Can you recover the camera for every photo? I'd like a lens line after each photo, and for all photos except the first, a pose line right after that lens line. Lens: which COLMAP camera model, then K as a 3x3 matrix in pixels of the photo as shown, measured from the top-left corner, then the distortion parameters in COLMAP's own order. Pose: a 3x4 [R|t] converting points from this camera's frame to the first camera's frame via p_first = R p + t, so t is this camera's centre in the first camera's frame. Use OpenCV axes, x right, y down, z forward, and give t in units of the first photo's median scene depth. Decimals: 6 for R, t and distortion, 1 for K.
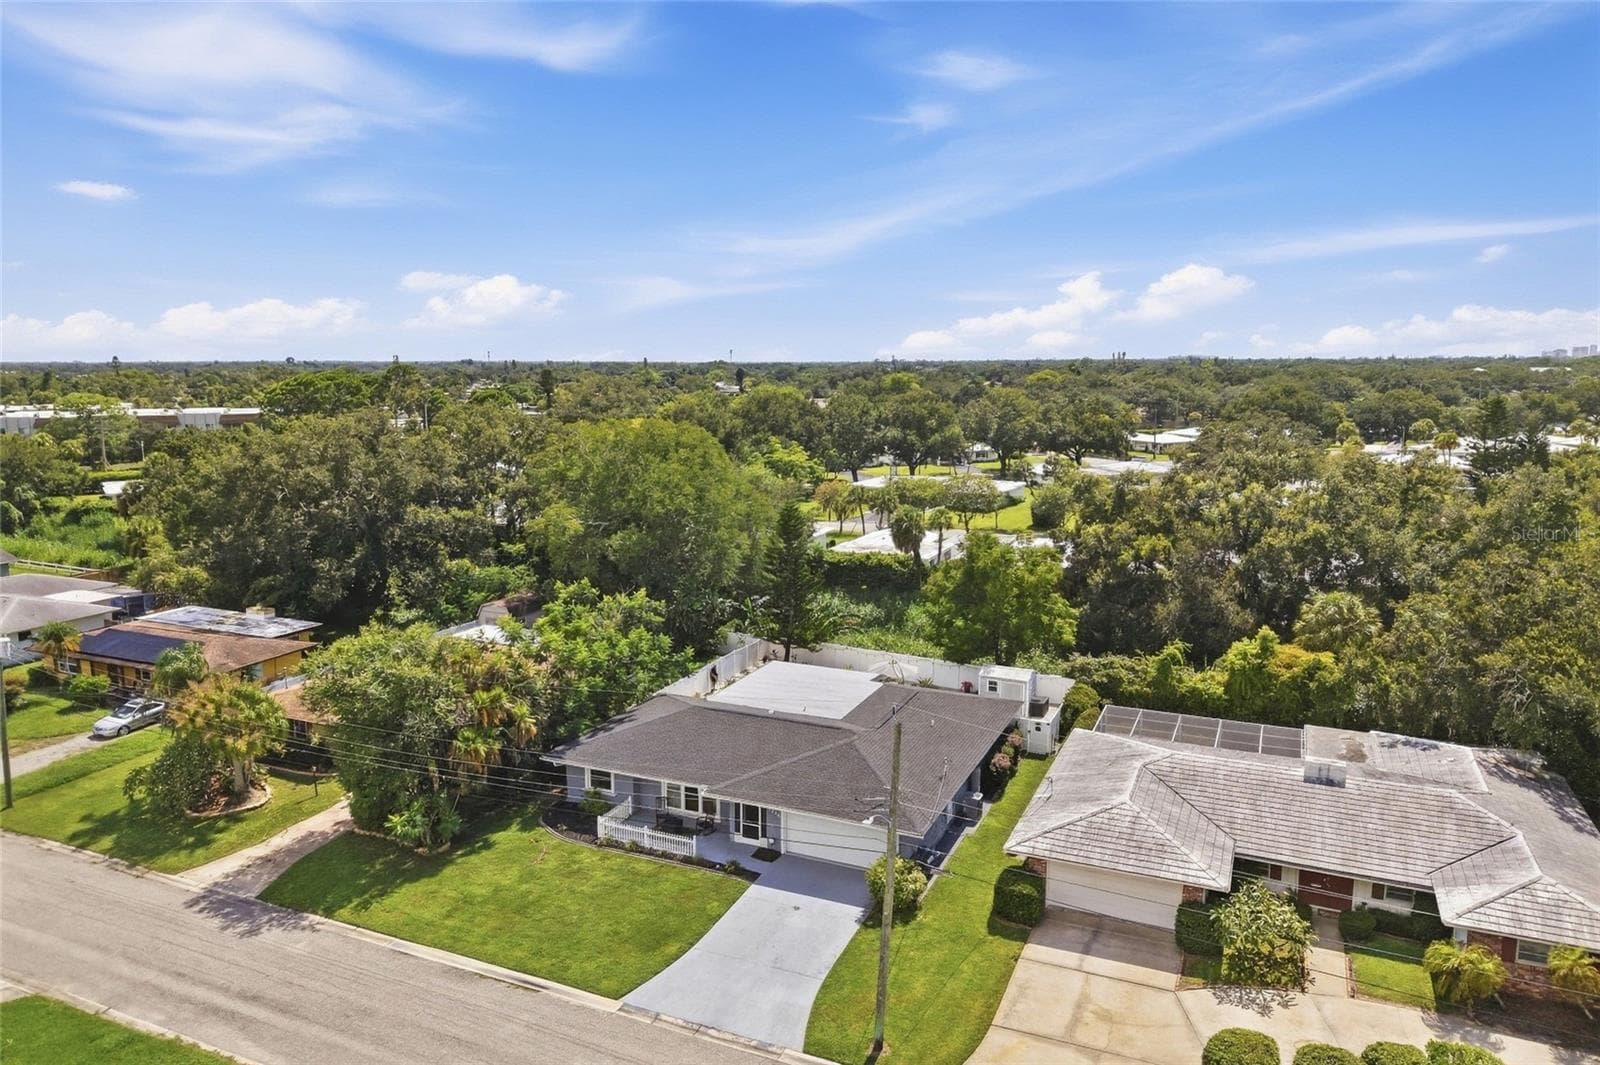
lens RADIAL K [[1098.6, 0, 800.4], [0, 1098.6, 497.3], [0, 0, 1]] dist [-0.008532, 0.001377]
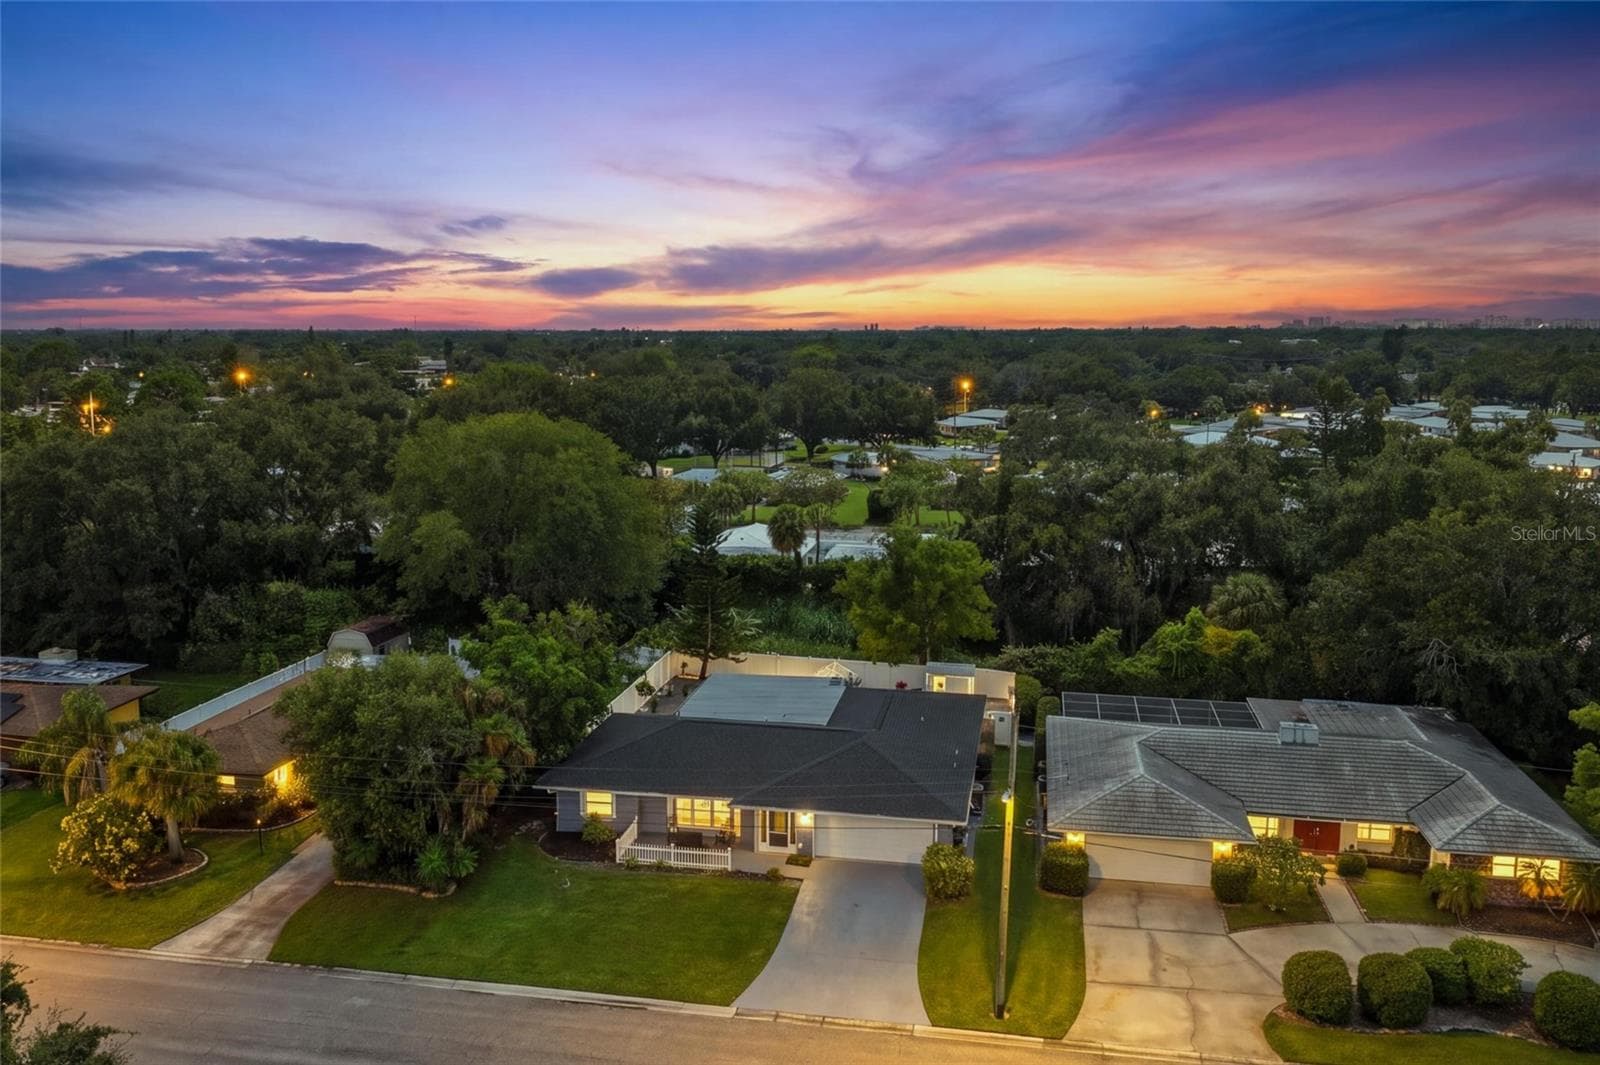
lens RADIAL K [[1309.2, 0, 800.0], [0, 1309.2, 532.5], [0, 0, 1]] dist [0.007174, -0.010498]
pose [[0.967884, -0.036196, 0.248778, -0.230576], [0.028530, 0.999002, 0.034354, -0.005620], [-0.249774, -0.026153, 0.967951, -0.092659]]
